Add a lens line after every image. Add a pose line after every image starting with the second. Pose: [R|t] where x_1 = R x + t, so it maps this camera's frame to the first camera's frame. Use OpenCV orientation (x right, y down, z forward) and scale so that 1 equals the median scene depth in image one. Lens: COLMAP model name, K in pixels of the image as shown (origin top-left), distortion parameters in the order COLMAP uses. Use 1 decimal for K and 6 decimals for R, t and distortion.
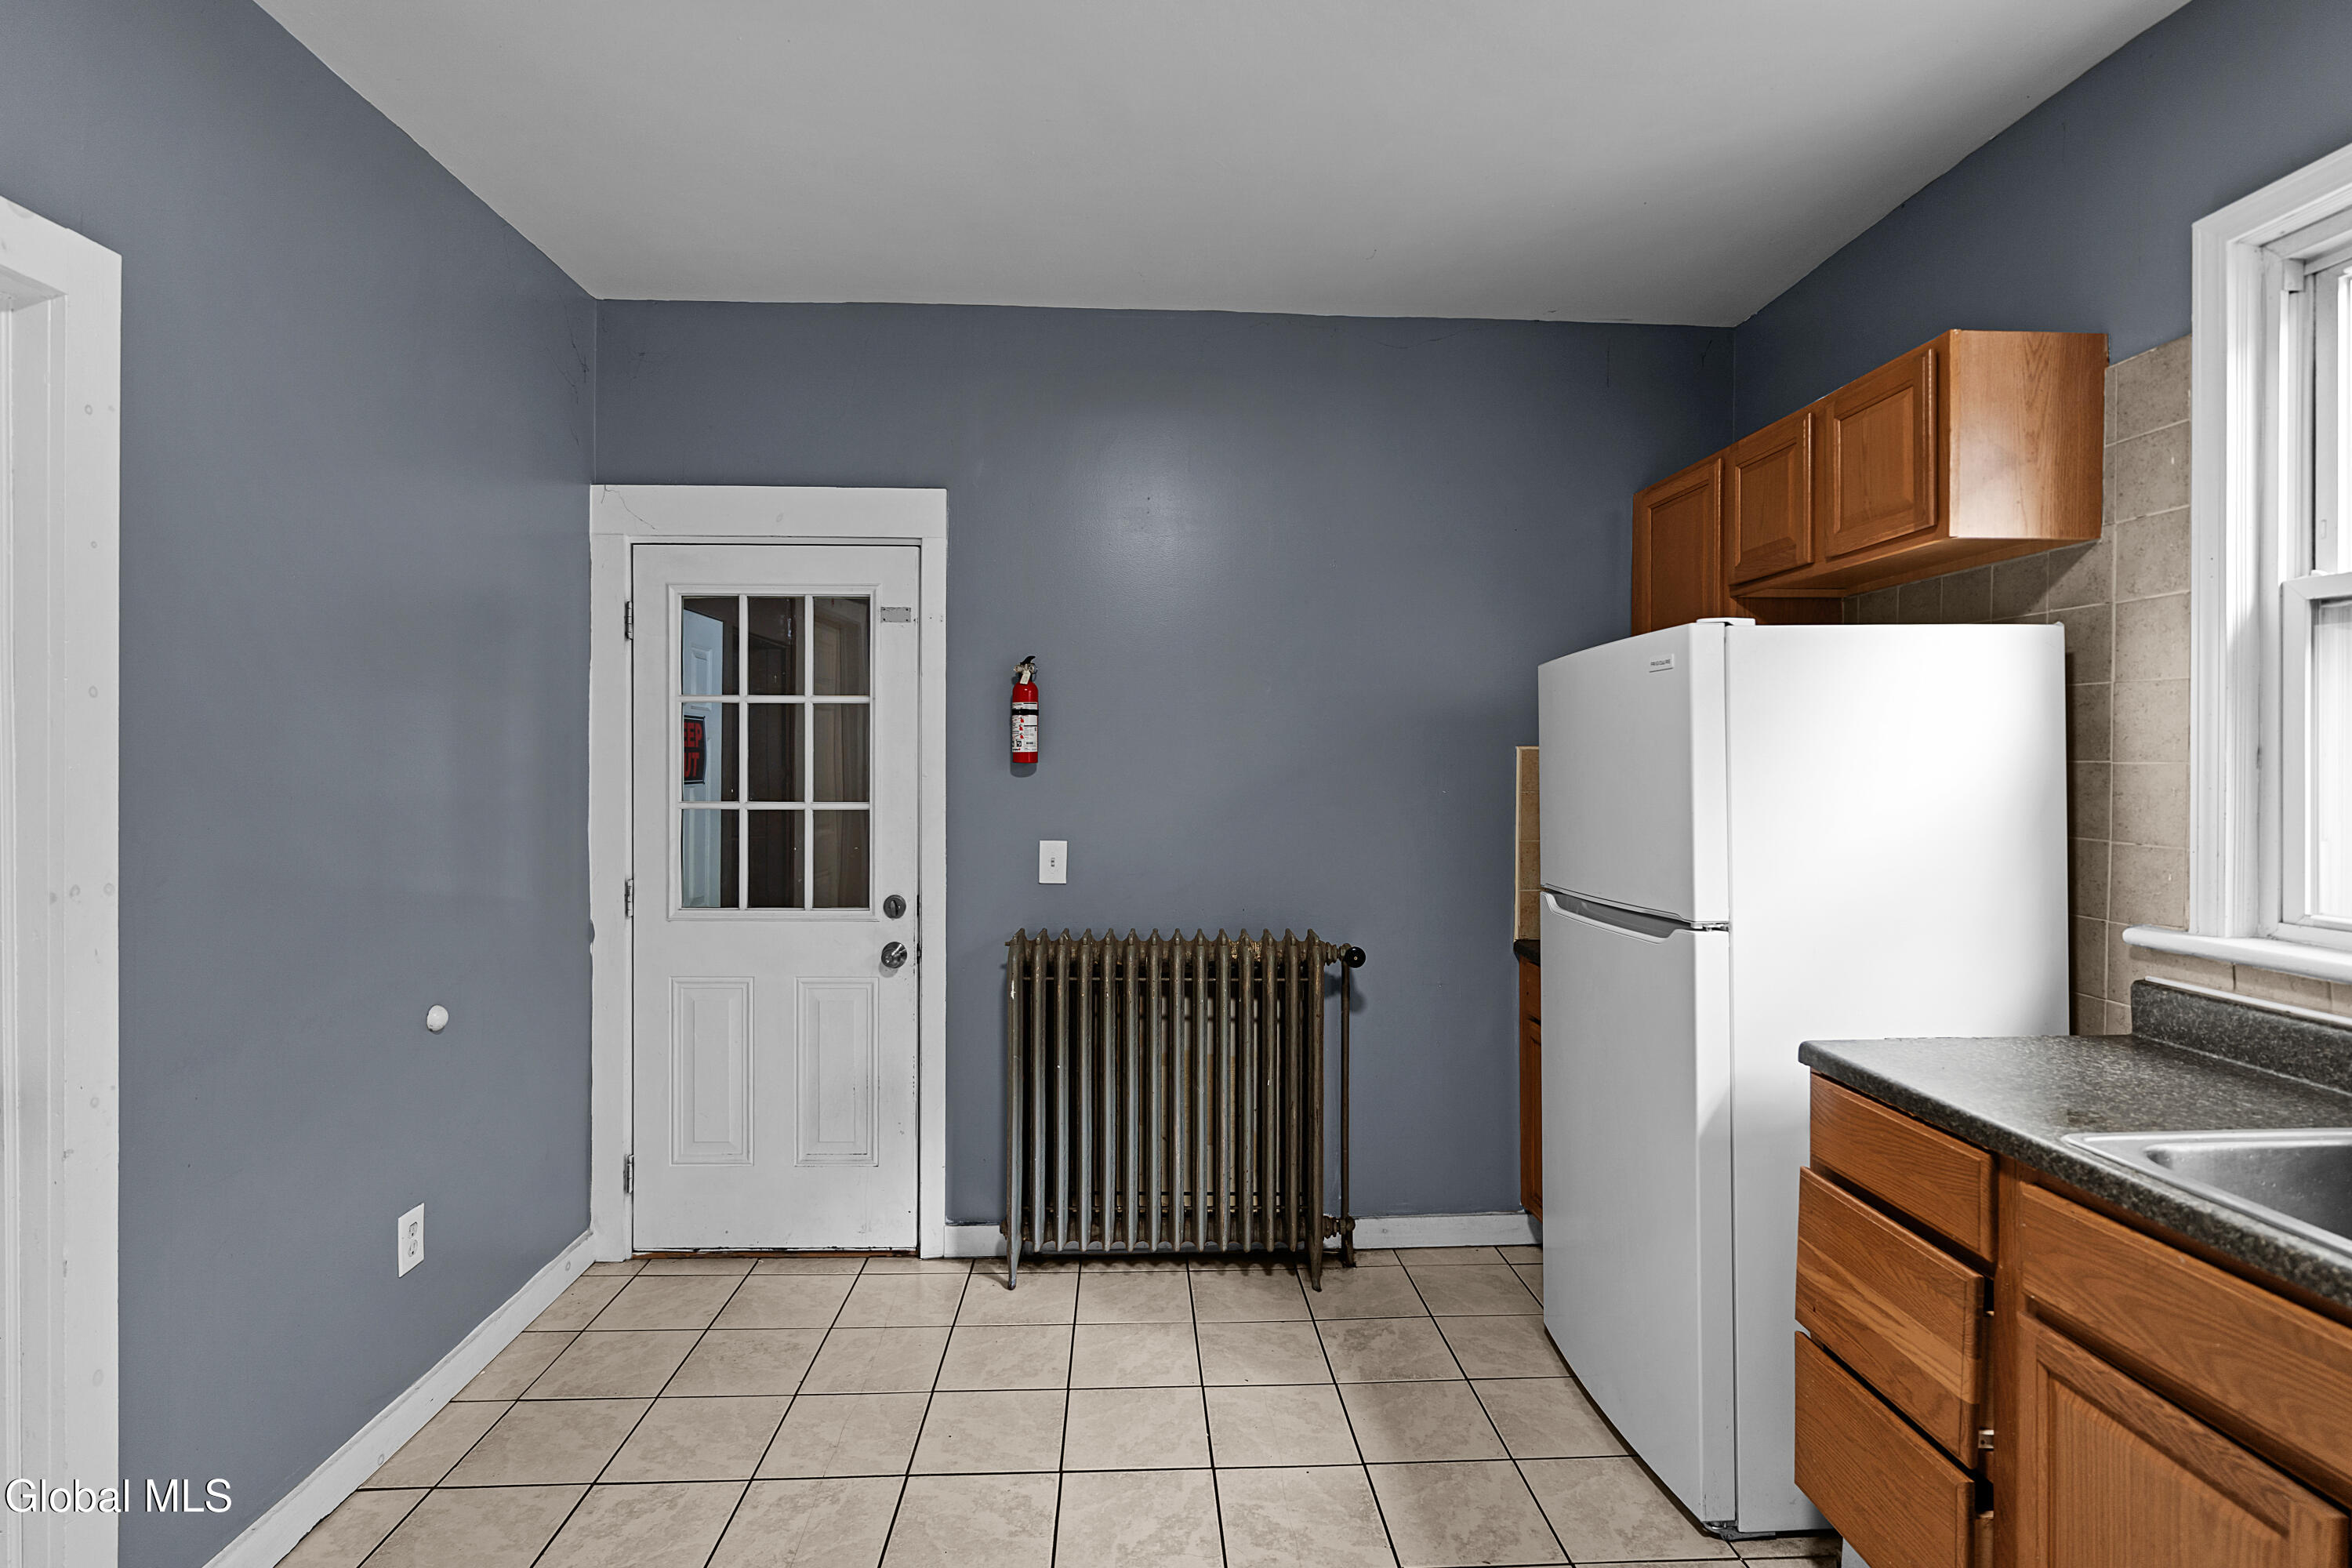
lens RADIAL K [[1139.2, 0, 1176.4], [0, 1139.2, 765.1], [0, 0, 1]] dist [0.002107, -0.000390]
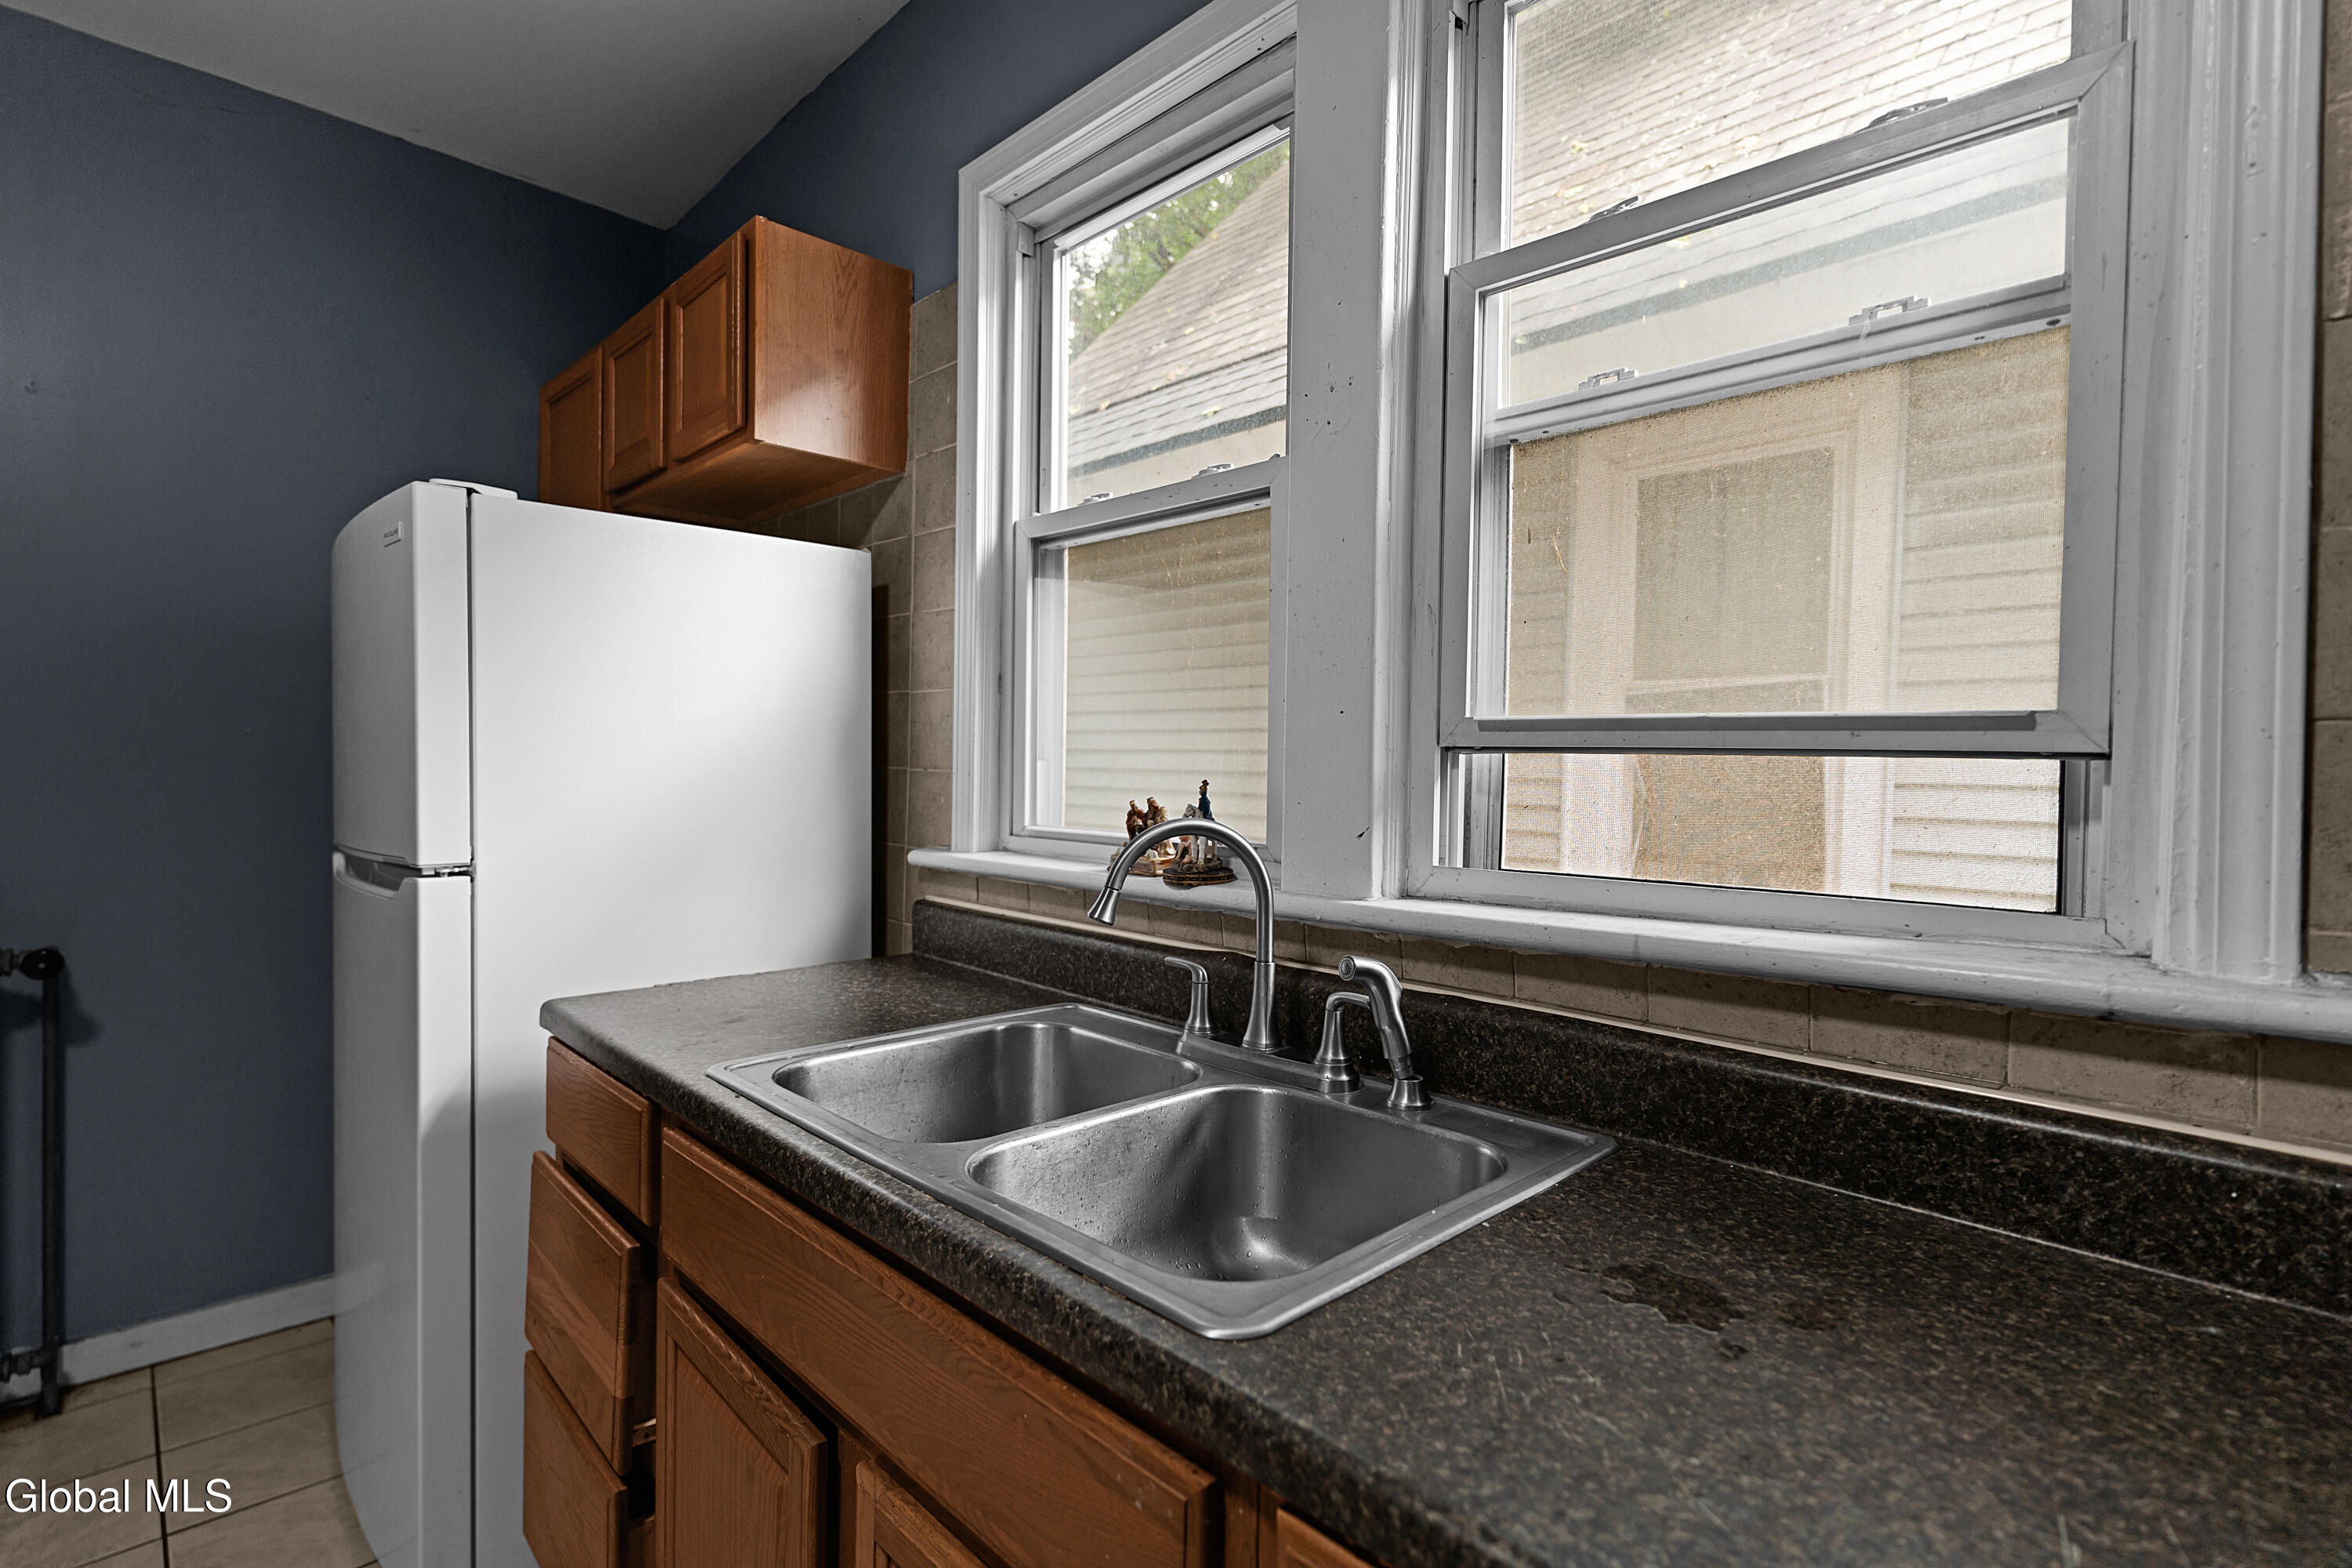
lens RADIAL K [[1117.3, 0, 1178.3], [0, 1117.3, 780.7], [0, 0, 1]] dist [0.002347, 0.000271]
pose [[0.754591, 0.002398, 0.656191, 0.337145], [-0.013833, 0.999829, 0.012254, 0.061519], [-0.656049, -0.018323, 0.754496, 0.079036]]
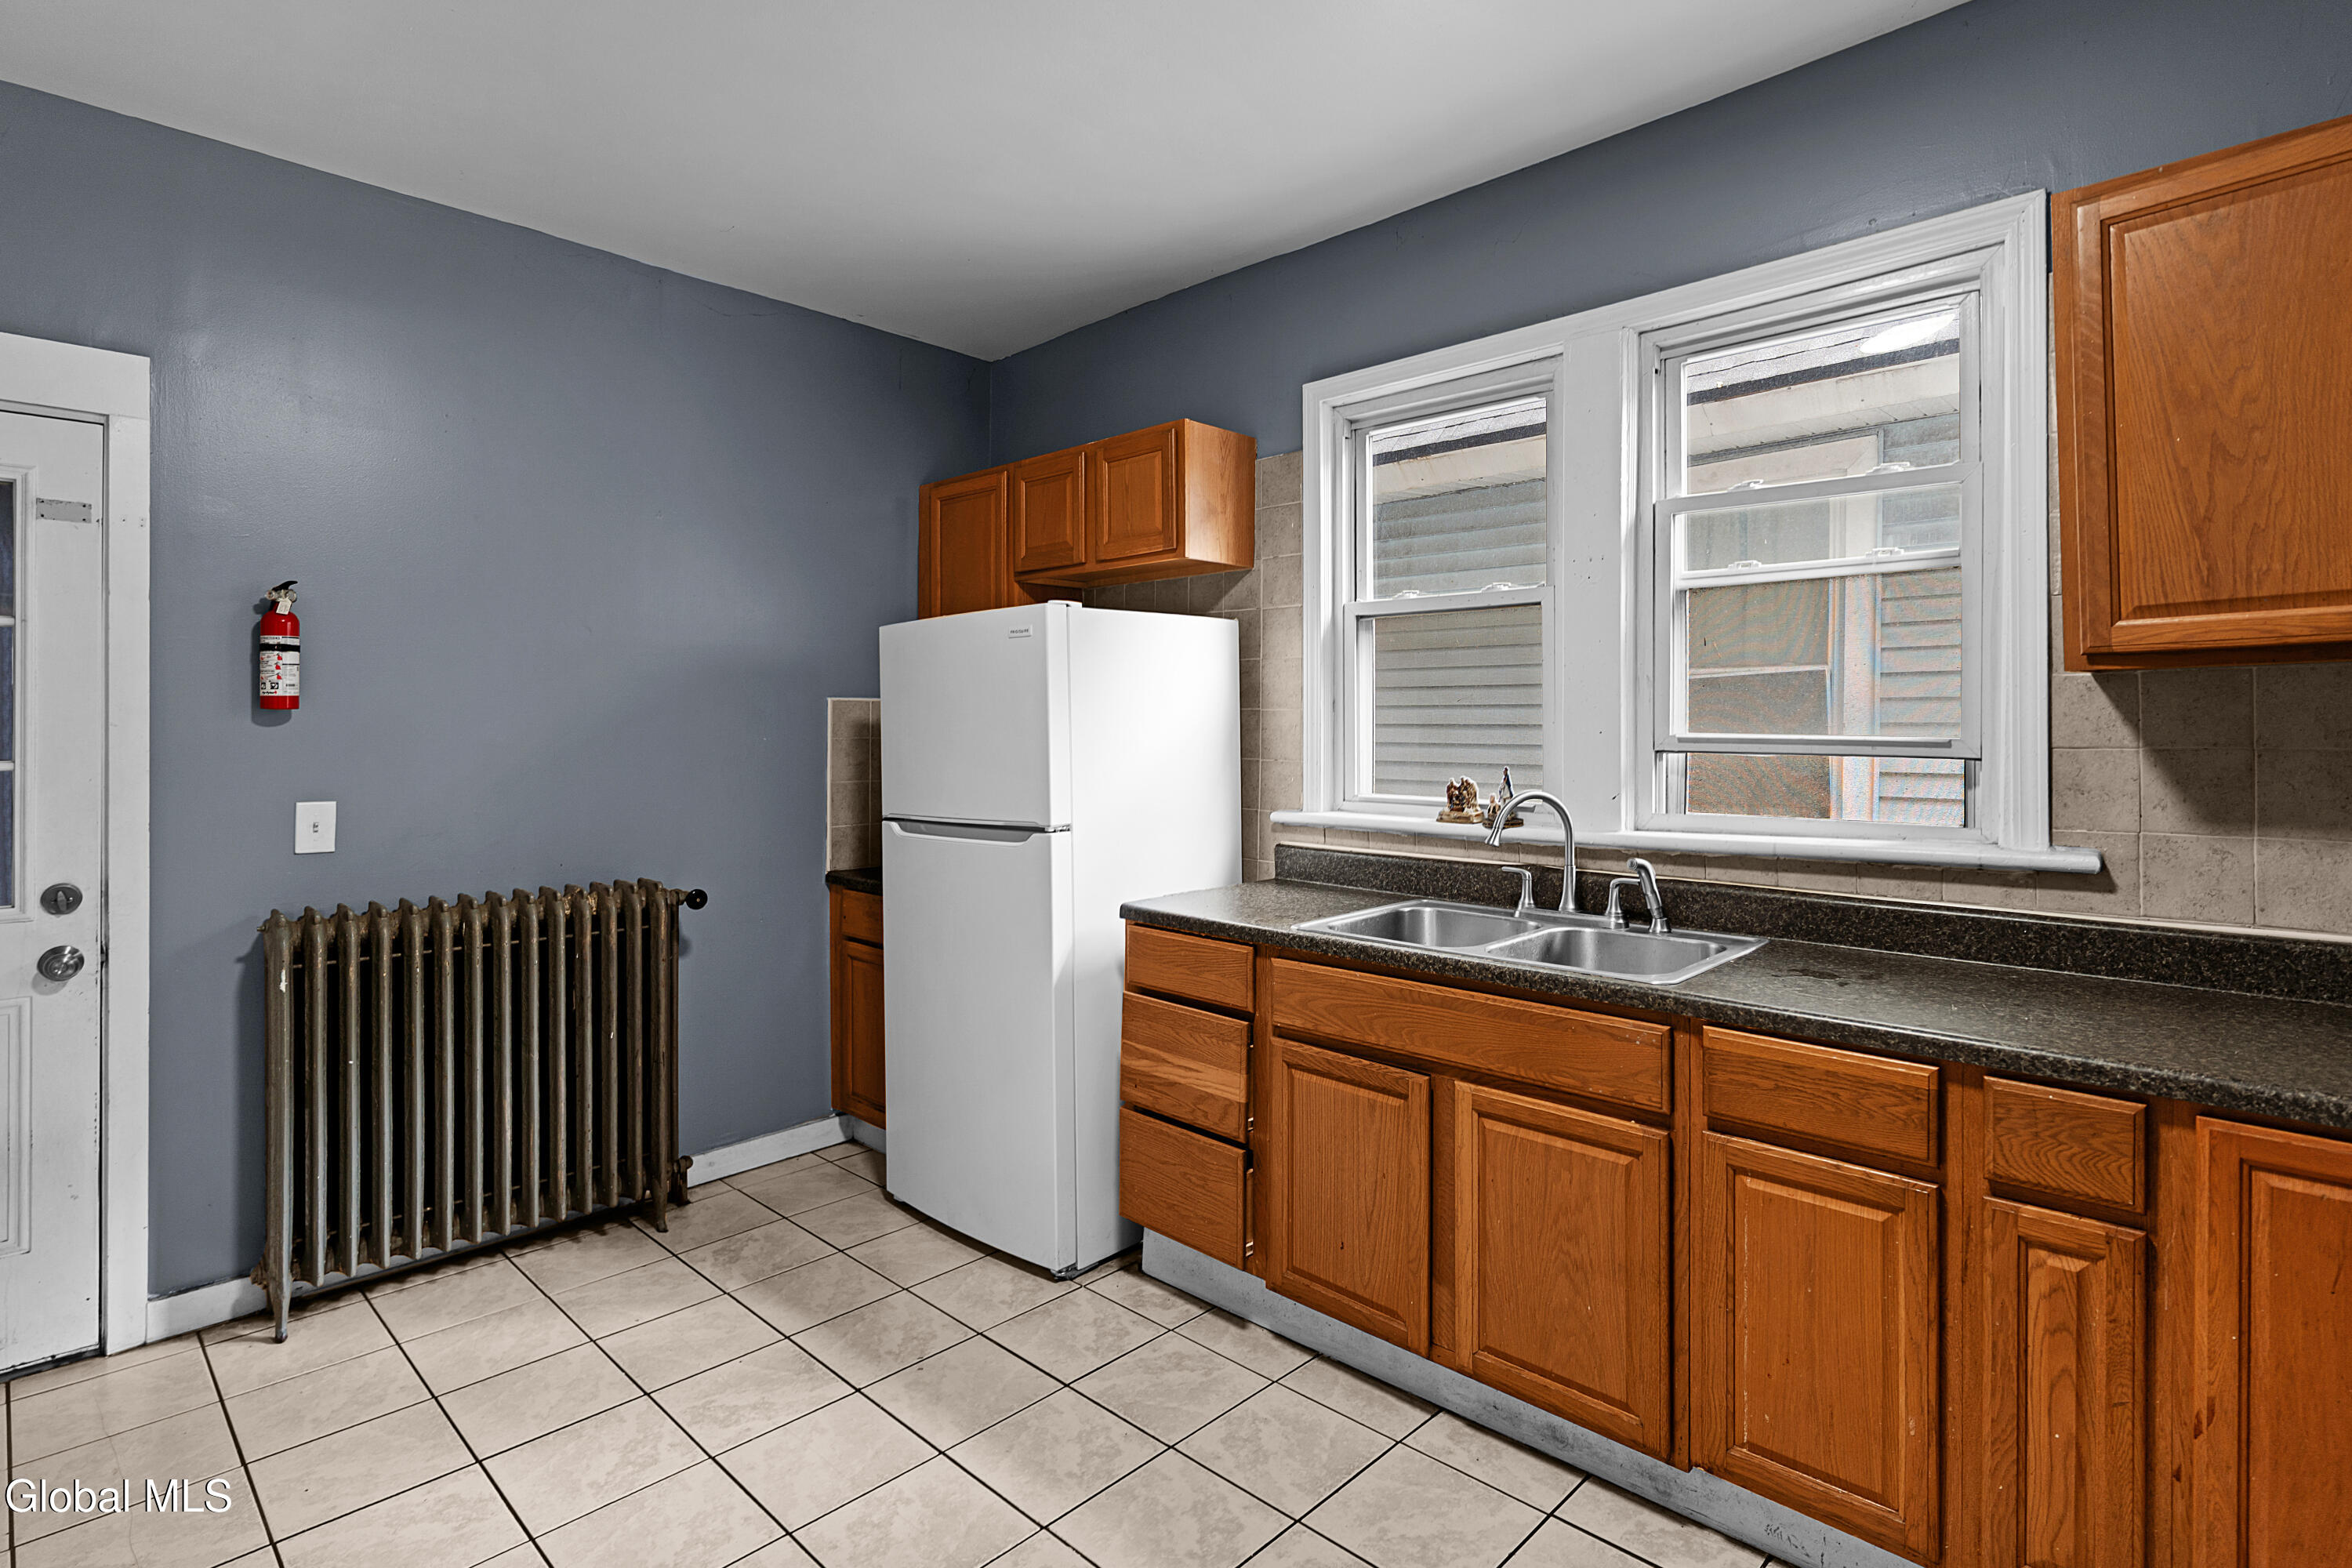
lens RADIAL K [[1165.9, 0, 1187.5], [0, 1165.9, 723.4], [0, 0, 1]] dist [0.000150, -0.001285]
pose [[0.725984, -0.002194, 0.687708, -0.362324], [0.003608, 0.999993, -0.000620, 0.017553], [-0.687702, 0.002931, 0.725987, -0.104397]]
